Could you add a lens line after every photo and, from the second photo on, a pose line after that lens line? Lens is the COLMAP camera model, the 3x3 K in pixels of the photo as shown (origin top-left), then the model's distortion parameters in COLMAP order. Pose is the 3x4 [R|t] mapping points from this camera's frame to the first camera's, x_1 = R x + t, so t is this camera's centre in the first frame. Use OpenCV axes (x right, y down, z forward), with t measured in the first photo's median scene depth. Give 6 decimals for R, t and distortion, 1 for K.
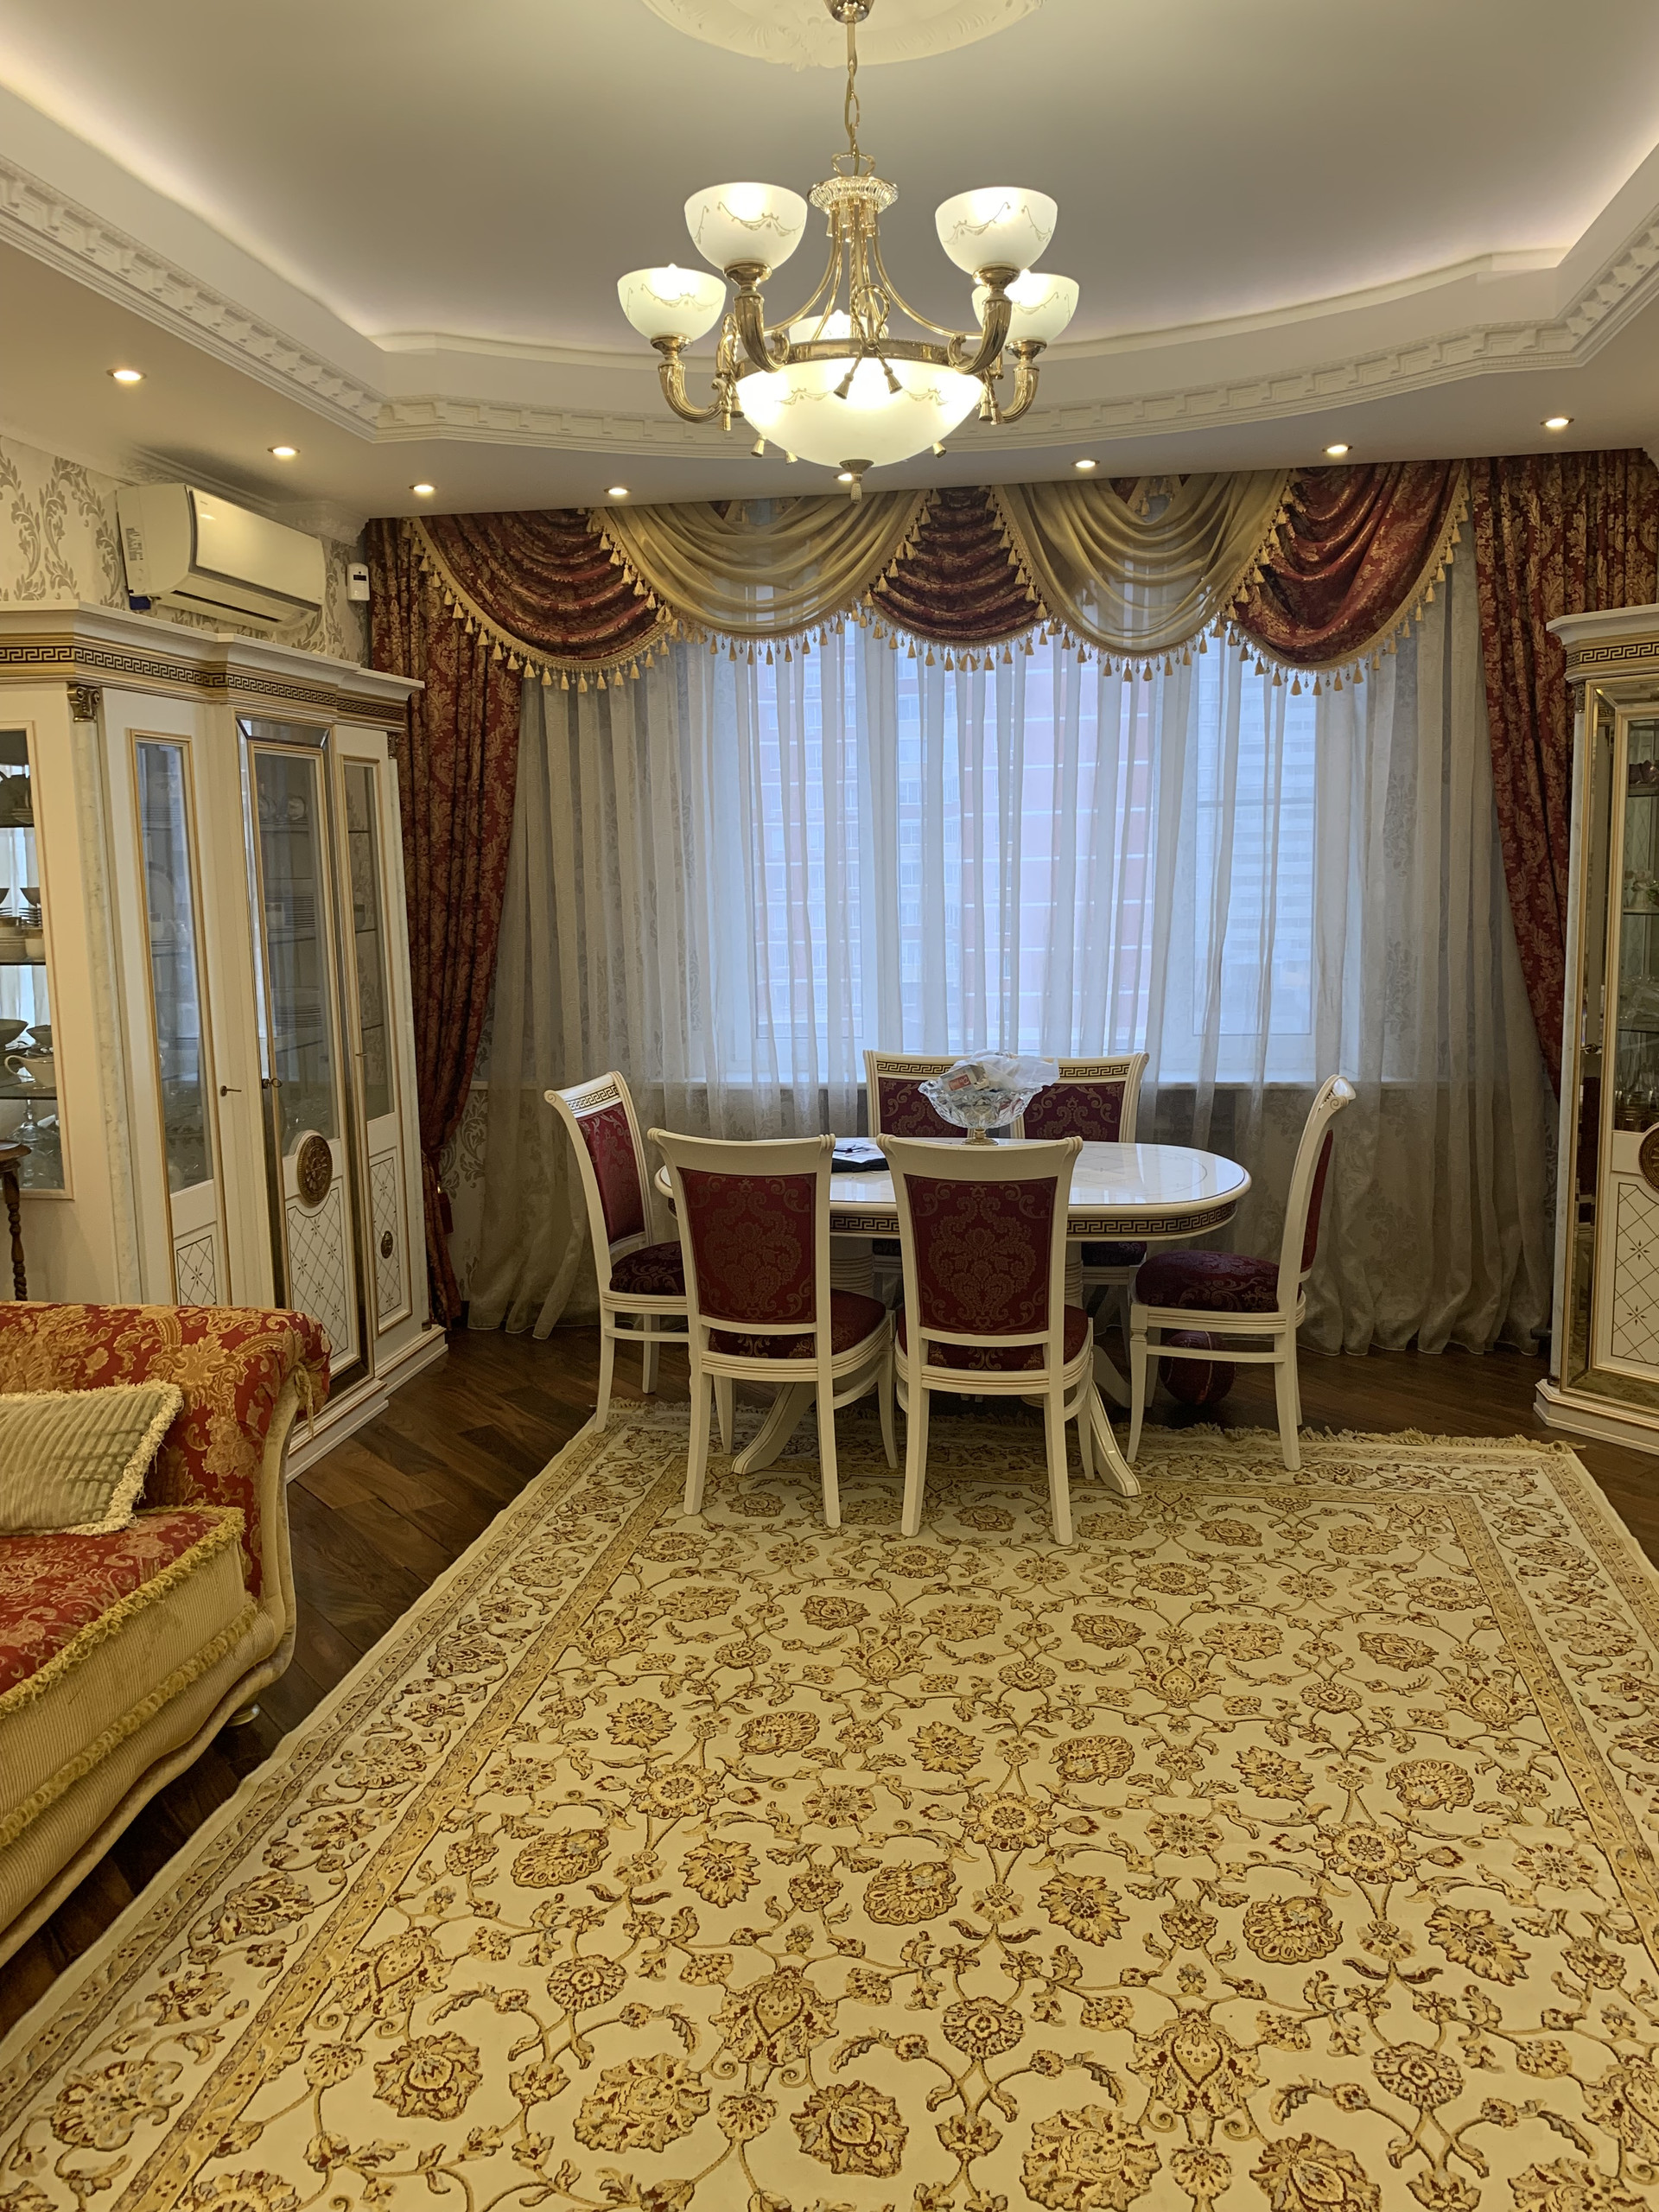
lens RADIAL K [[1686.0, 0, 831.3], [0, 1686.0, 1083.8], [0, 0, 1]] dist [0.008899, -0.007860]
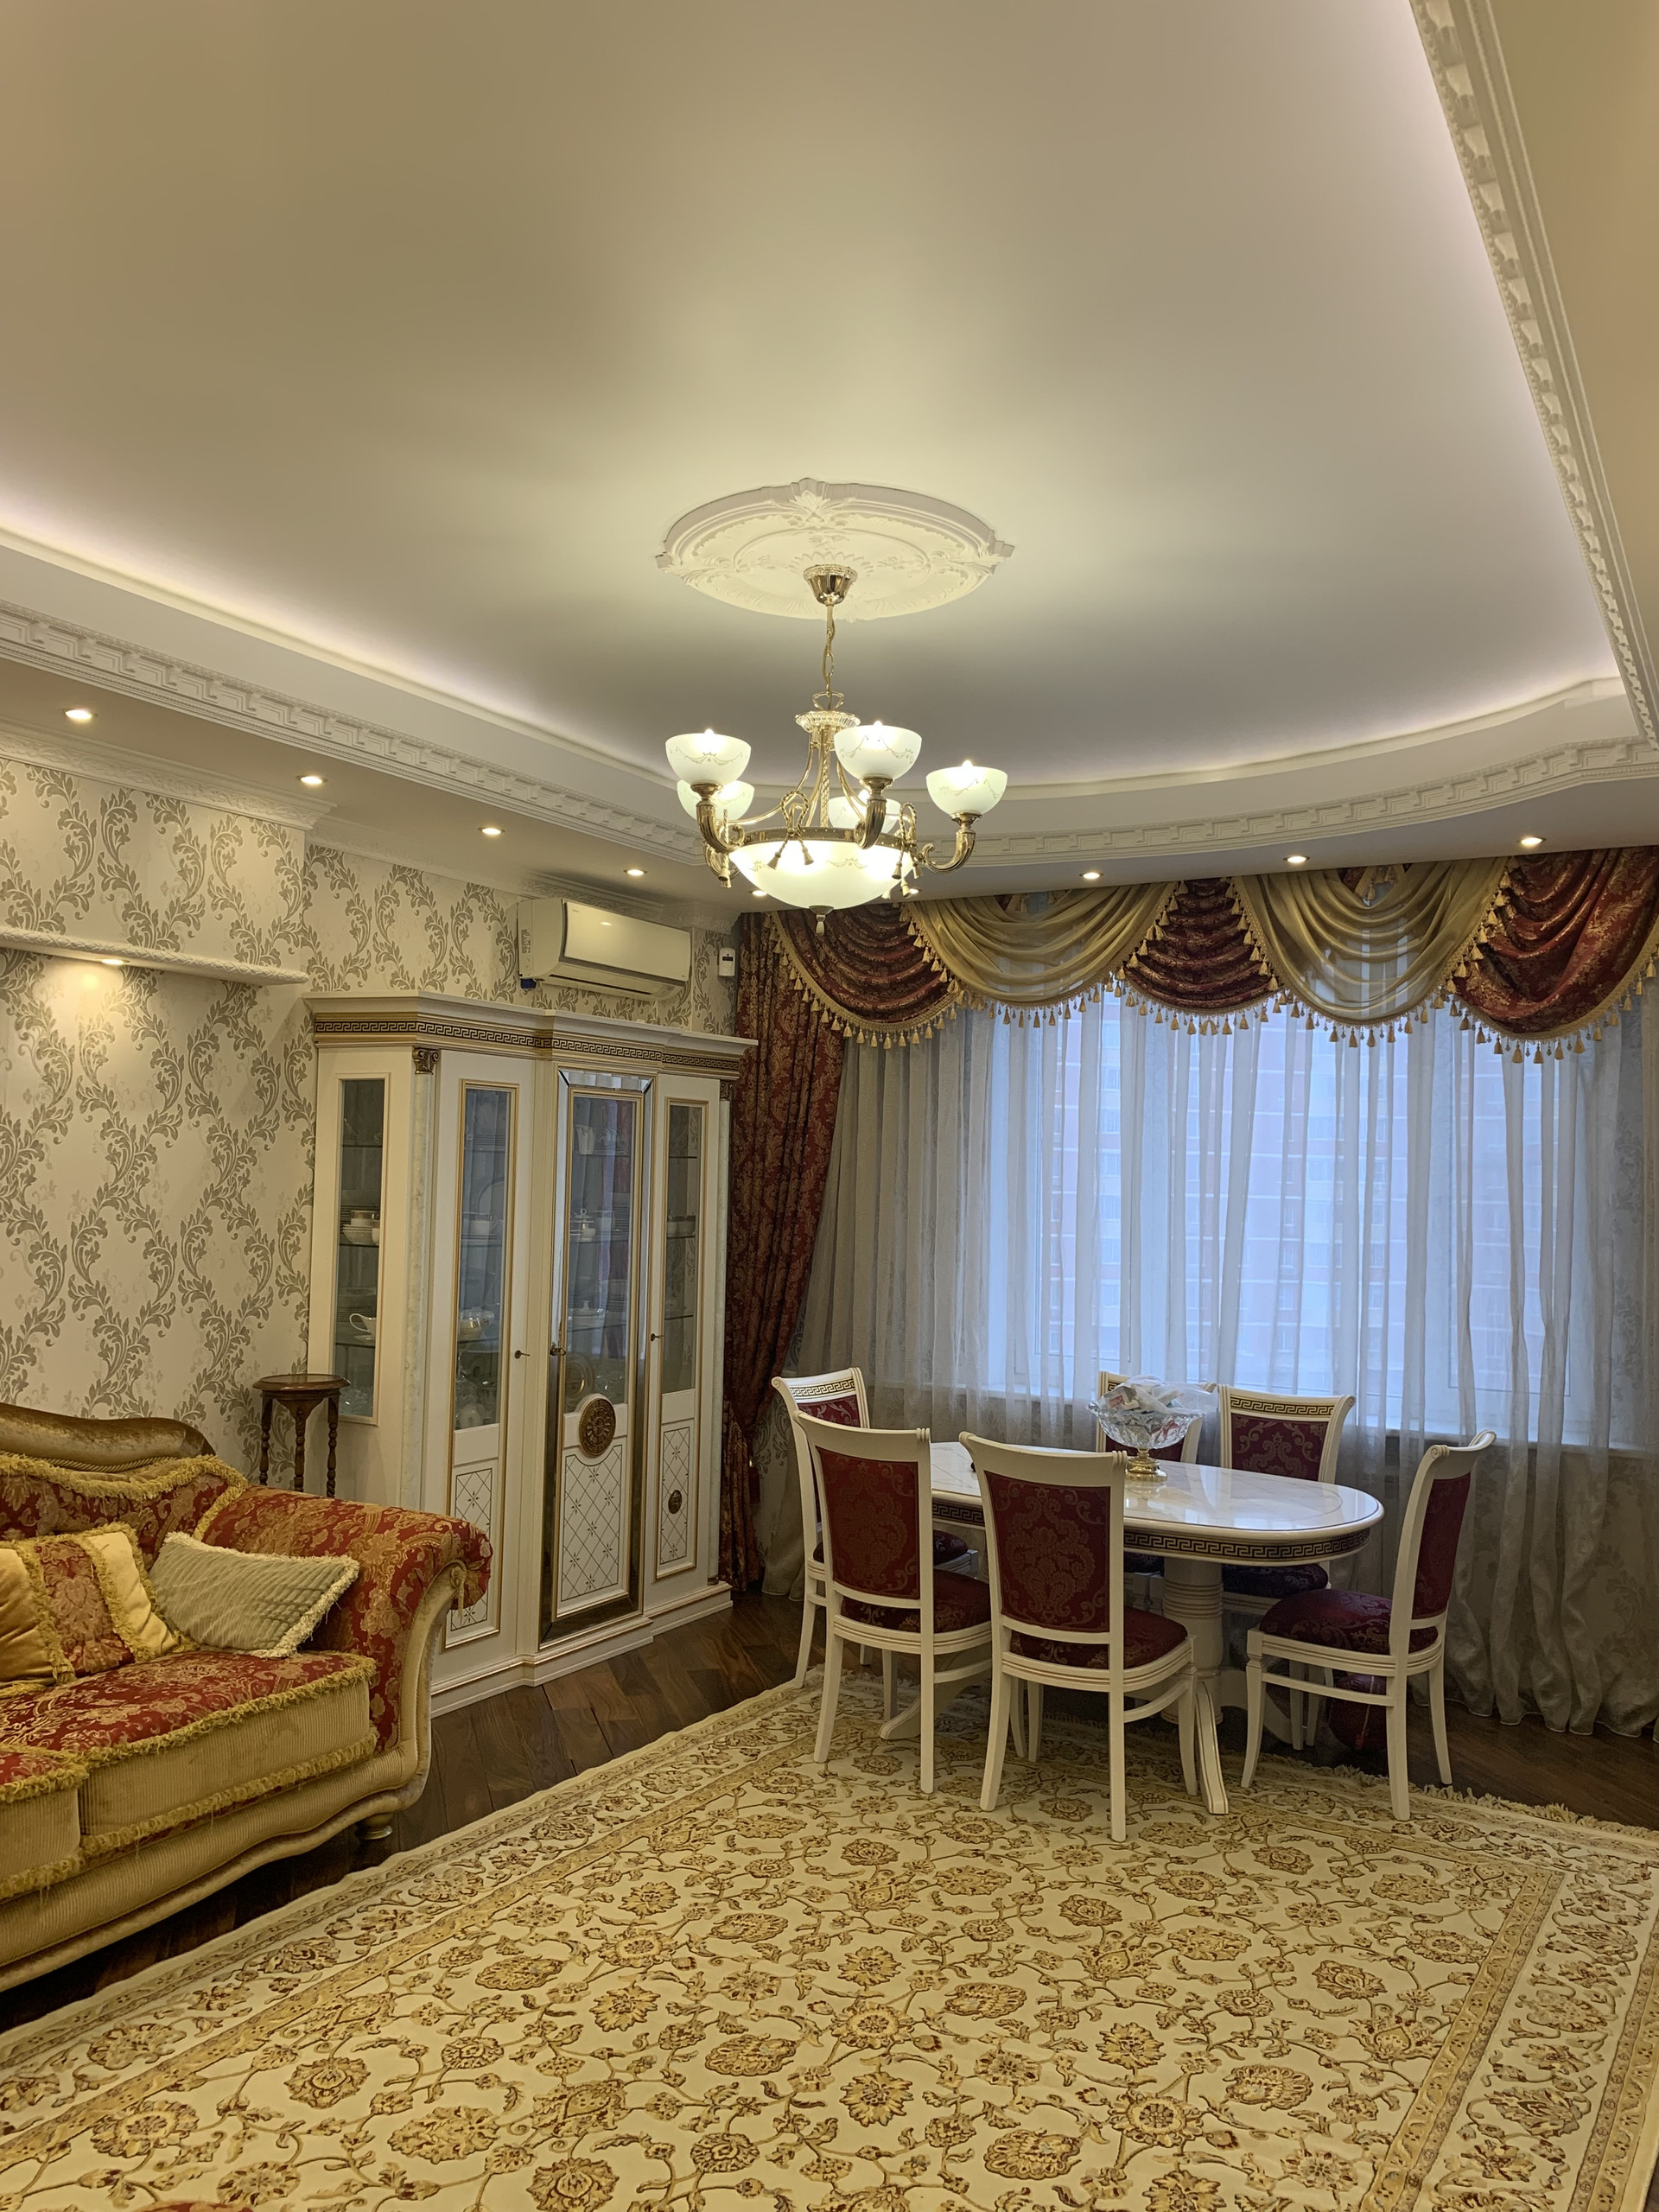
lens RADIAL K [[1679.9, 0, 832.8], [0, 1679.9, 1108.3], [0, 0, 1]] dist [0.017406, -0.013295]
pose [[0.933864, 0.025823, -0.356695, 0.347331], [-0.088809, 0.982892, -0.161355, 0.004386], [0.346426, 0.182361, 0.920181, -0.138398]]
